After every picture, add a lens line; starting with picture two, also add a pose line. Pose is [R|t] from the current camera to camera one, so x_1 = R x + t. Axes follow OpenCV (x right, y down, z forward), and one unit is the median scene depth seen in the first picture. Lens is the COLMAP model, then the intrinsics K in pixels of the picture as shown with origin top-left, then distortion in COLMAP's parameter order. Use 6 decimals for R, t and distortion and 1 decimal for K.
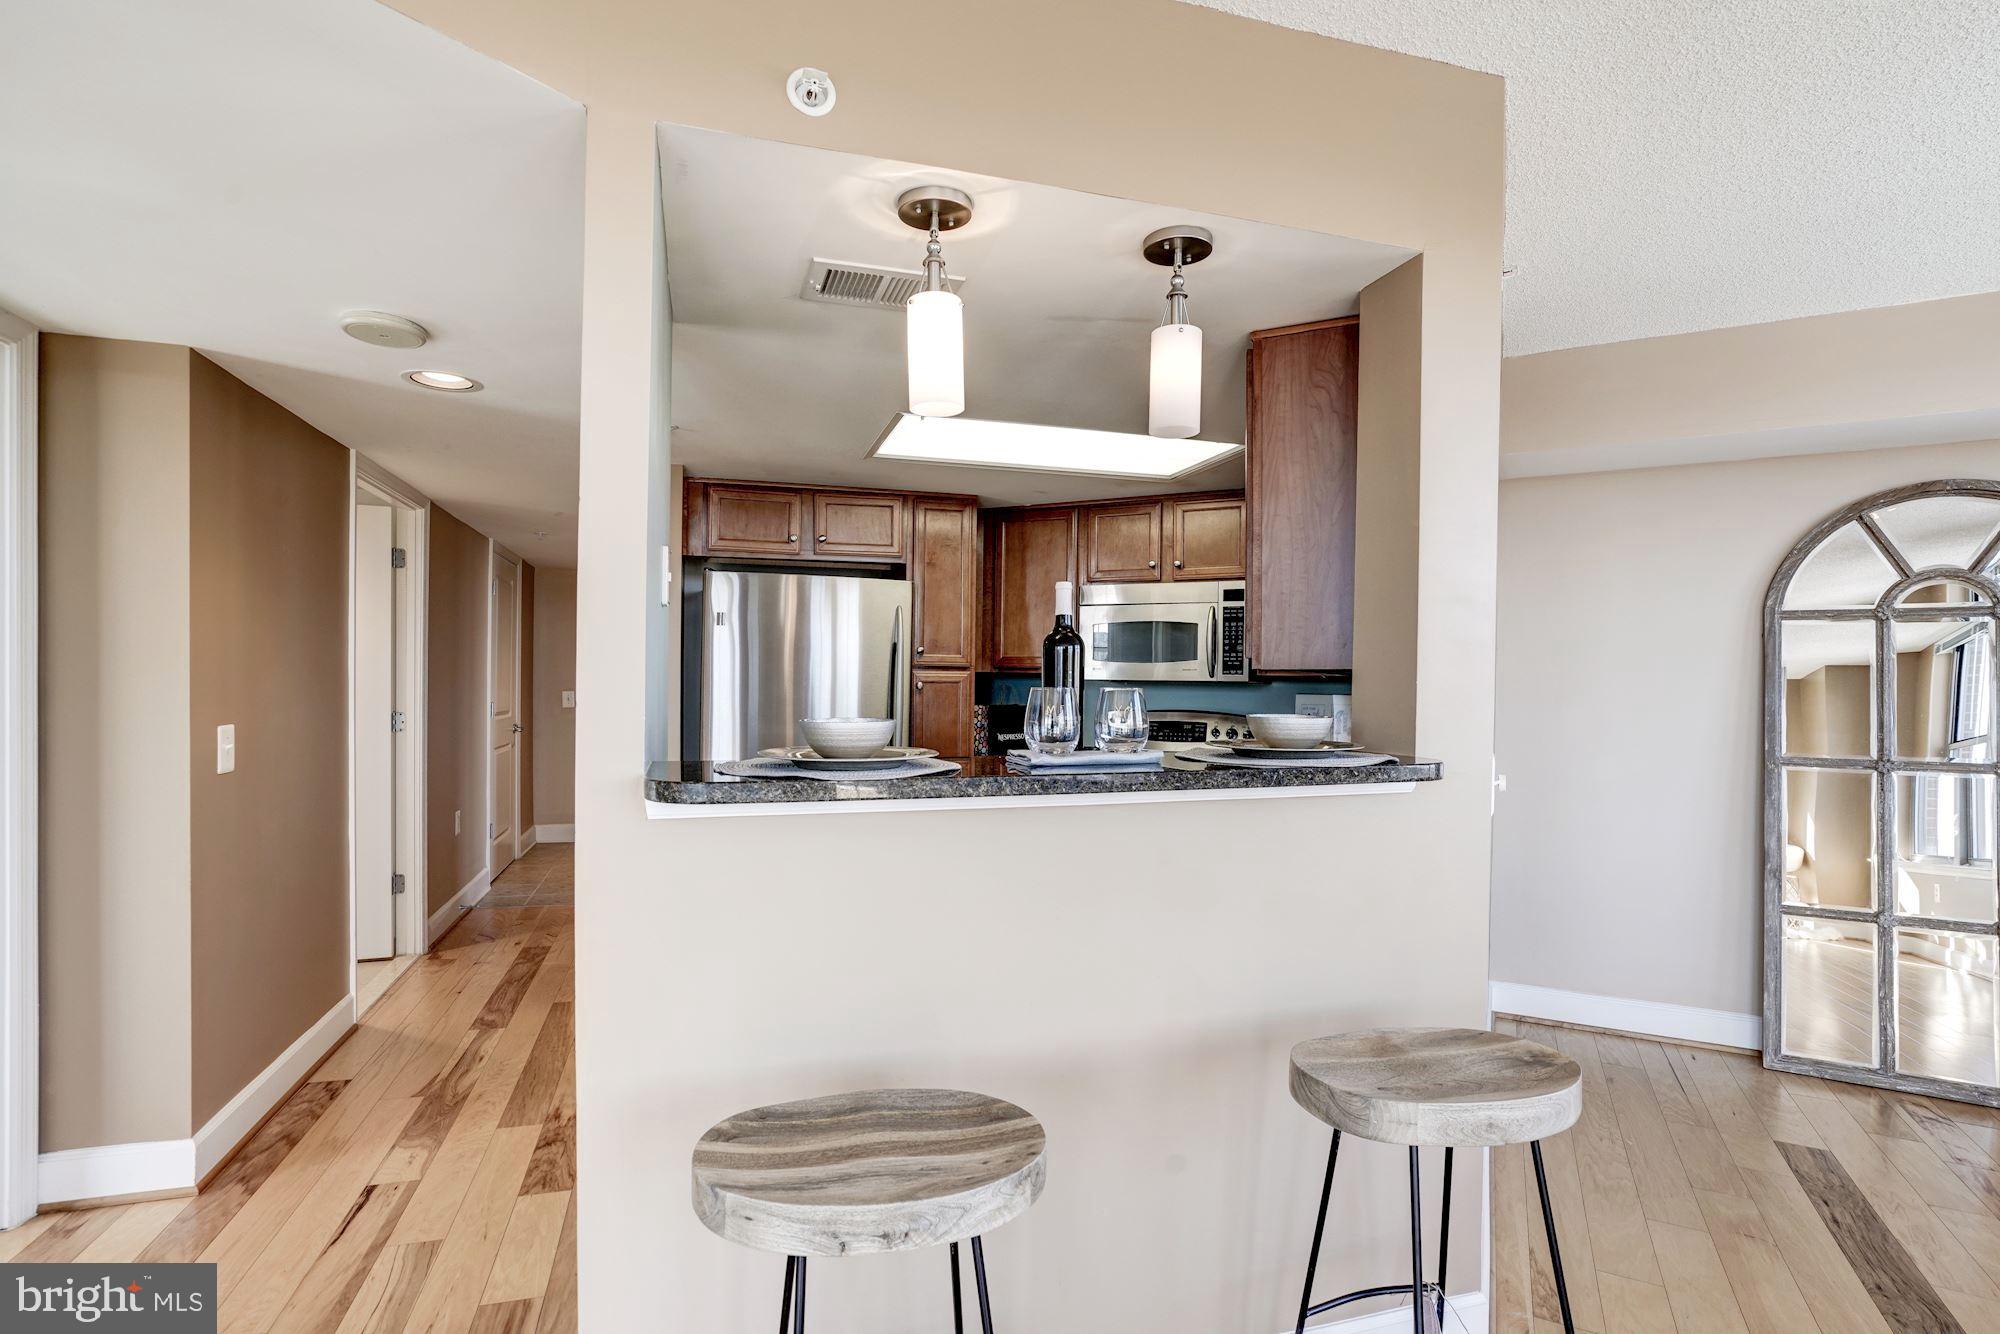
lens RADIAL K [[947.3, 0, 990.7], [0, 947.3, 691.7], [0, 0, 1]] dist [-0.008609, 0.001964]
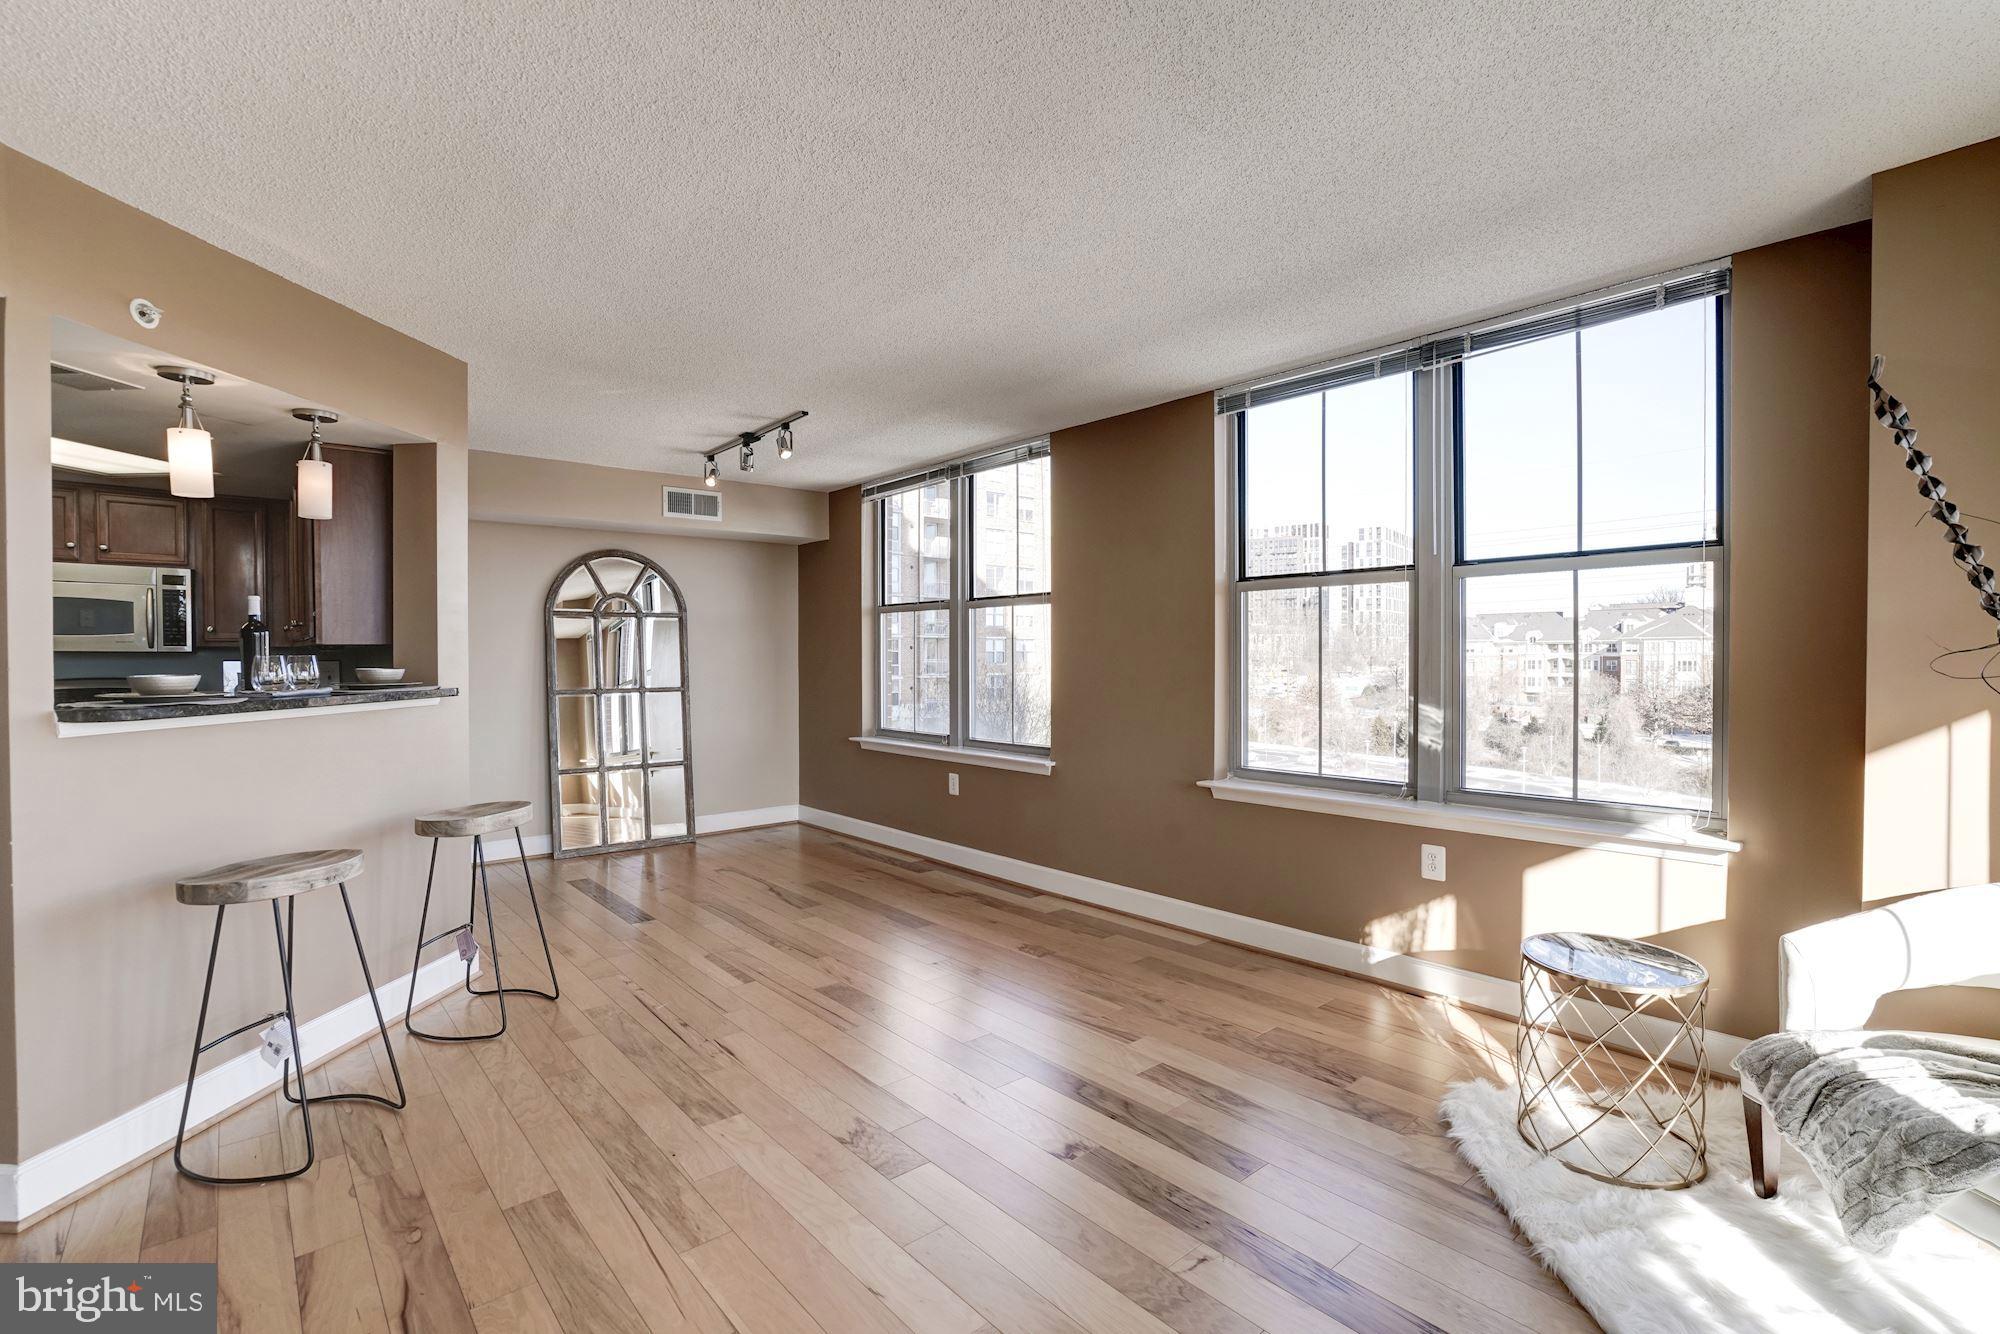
lens RADIAL K [[945.9, 0, 1003.0], [0, 945.9, 676.9], [0, 0, 1]] dist [-0.000739, 0.000158]
pose [[0.364875, -0.033180, 0.930465, -0.651296], [0.018110, 0.999429, 0.028538, 0.007825], [-0.930880, 0.006438, 0.365268, -0.569761]]
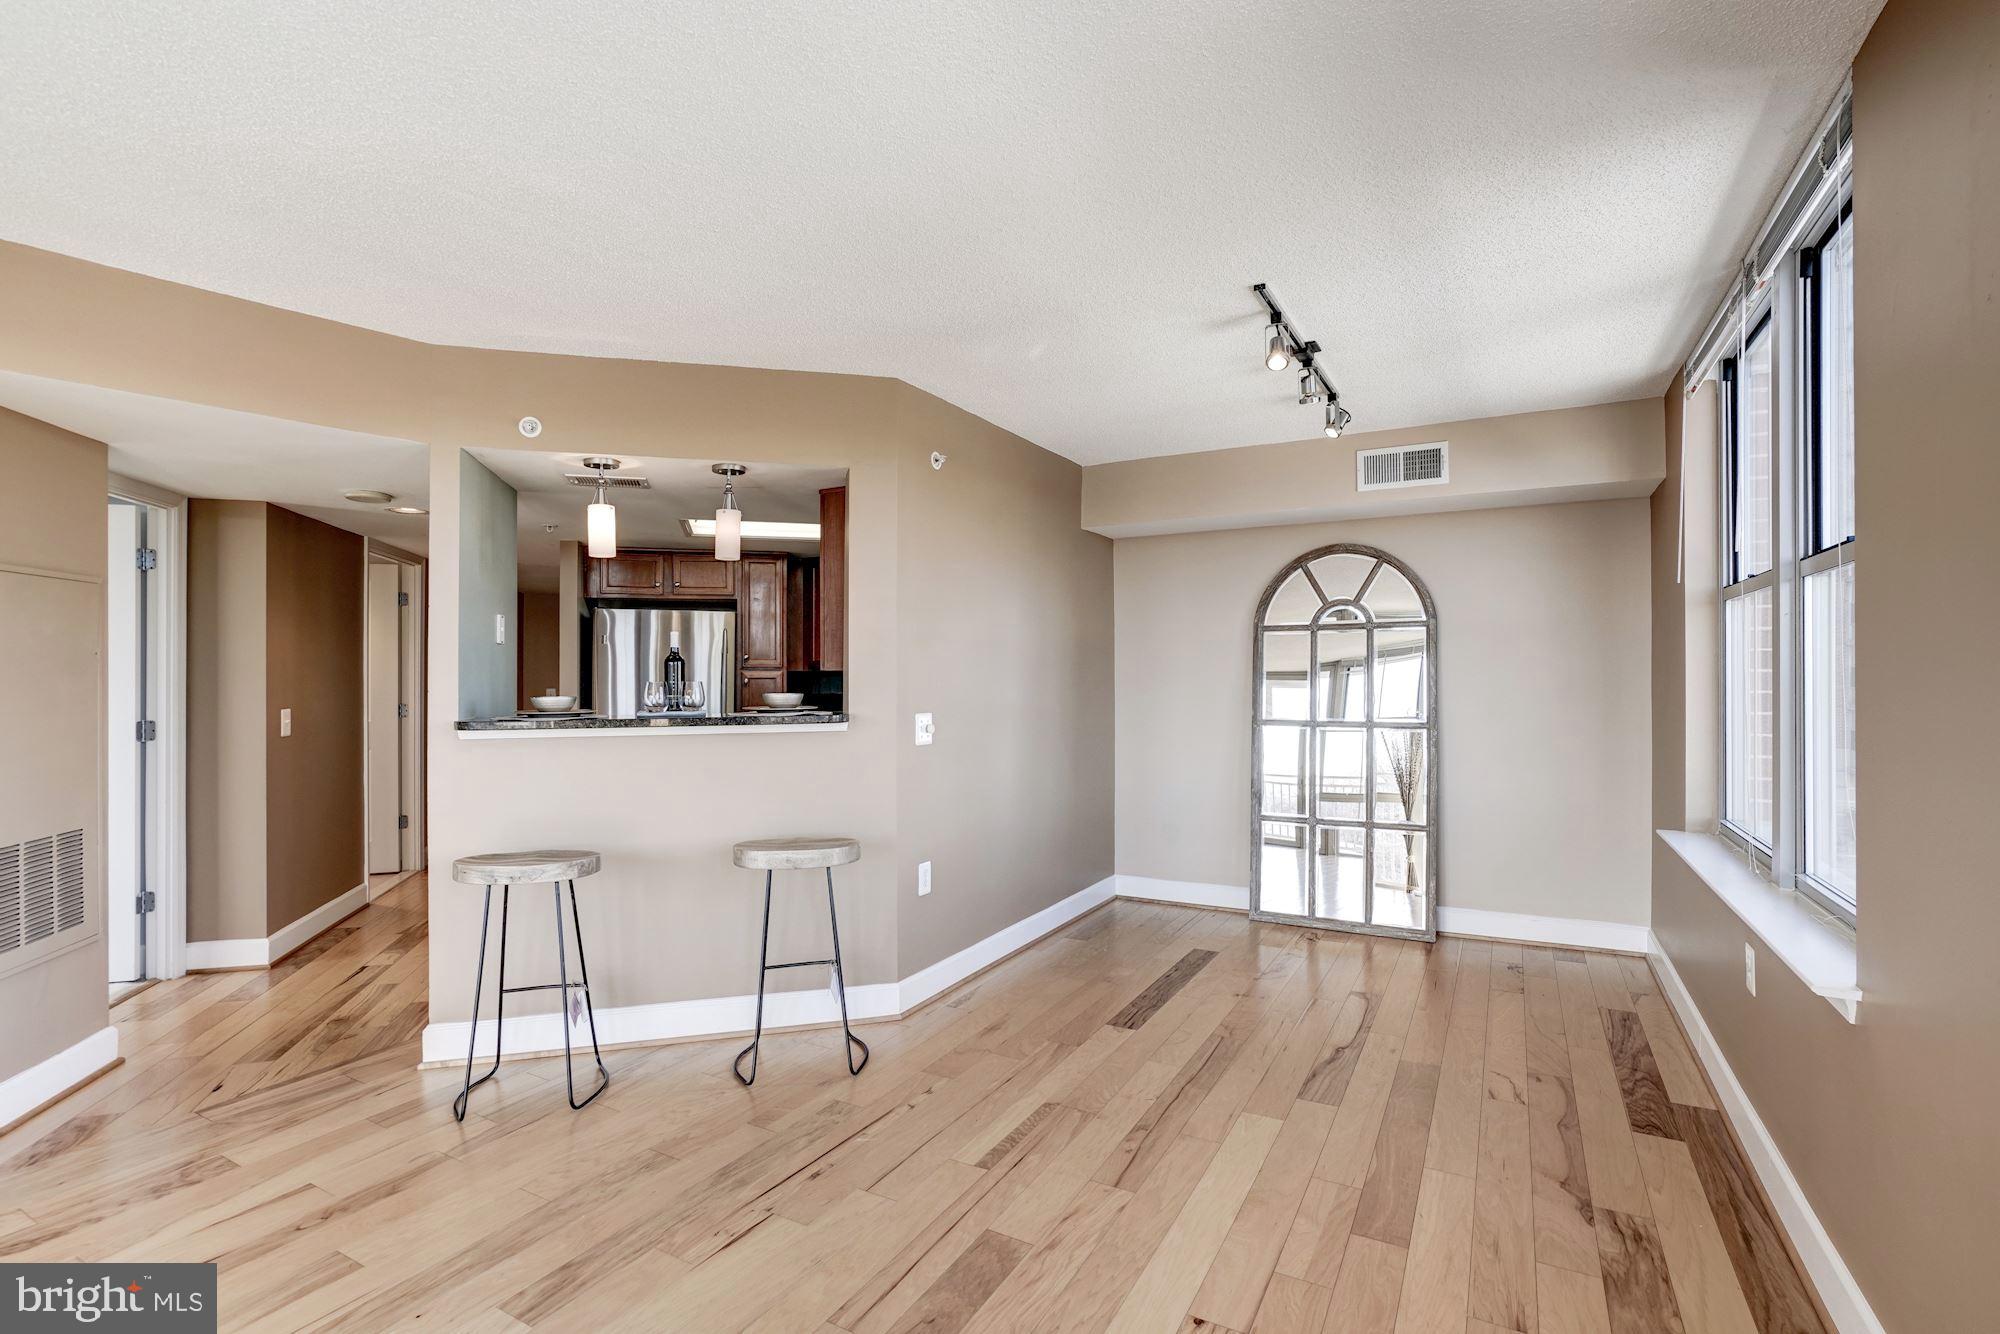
lens RADIAL K [[926.1, 0, 1002.6], [0, 926.1, 672.6], [0, 0, 1]] dist [-0.011318, -0.000147]
pose [[0.999557, -0.013837, -0.026357, 0.534017], [0.013356, 0.999743, -0.018313, 0.015896], [0.026604, 0.017953, 0.999485, -0.636282]]
